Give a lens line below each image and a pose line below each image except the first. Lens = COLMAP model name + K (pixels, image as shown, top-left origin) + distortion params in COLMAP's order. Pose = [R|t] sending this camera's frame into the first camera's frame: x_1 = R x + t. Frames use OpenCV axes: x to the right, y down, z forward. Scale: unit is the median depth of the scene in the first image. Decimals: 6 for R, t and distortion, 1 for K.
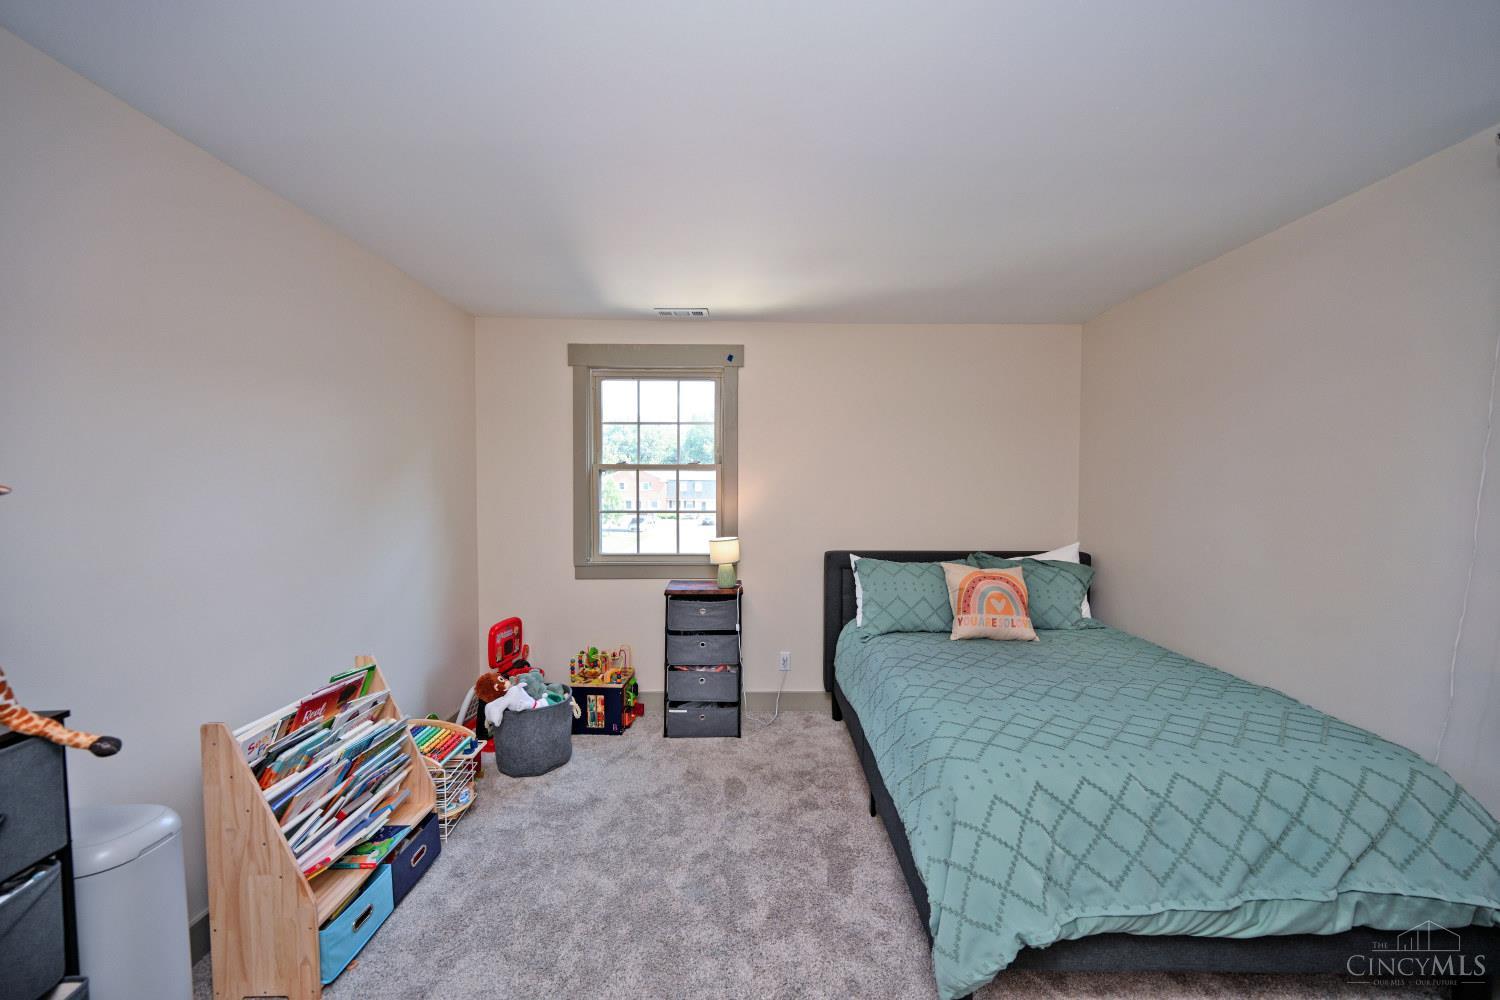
lens RADIAL K [[594.8, 0, 746.4], [0, 594.8, 507.2], [0, 0, 1]] dist [-0.000012, 0.000849]
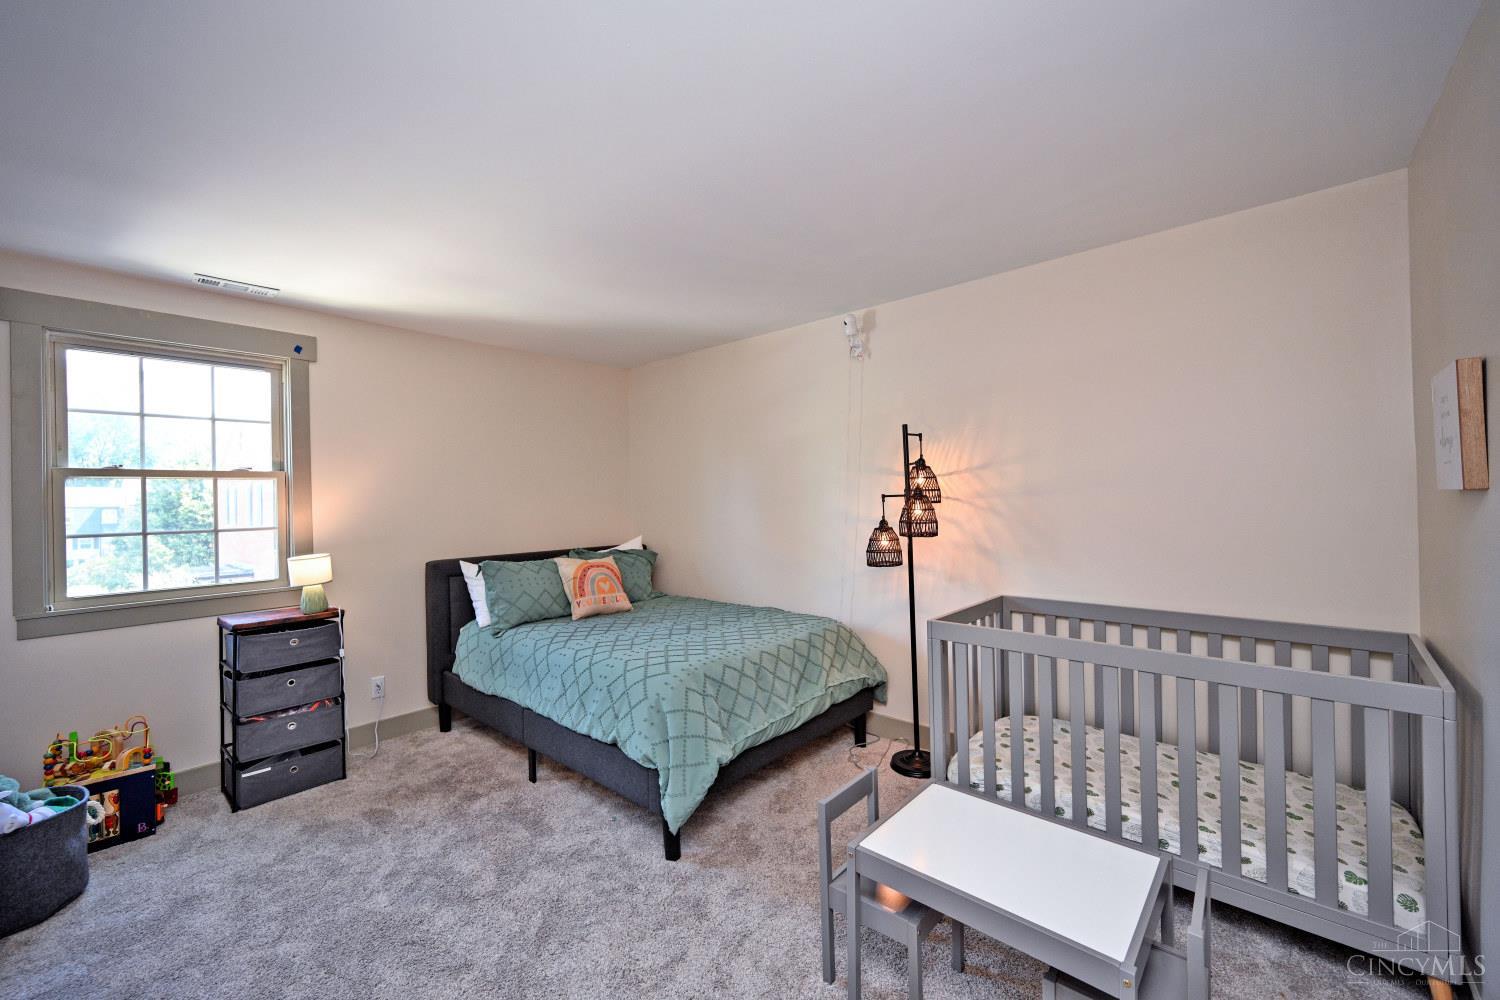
lens RADIAL K [[594.8, 0, 766.4], [0, 594.8, 487.7], [0, 0, 1]] dist [-0.000012, 0.000849]
pose [[0.658749, -0.002718, 0.752358, -0.265012], [0.048730, 0.998048, -0.039062, 0.020258], [-0.750783, 0.062395, 0.657596, -0.082106]]
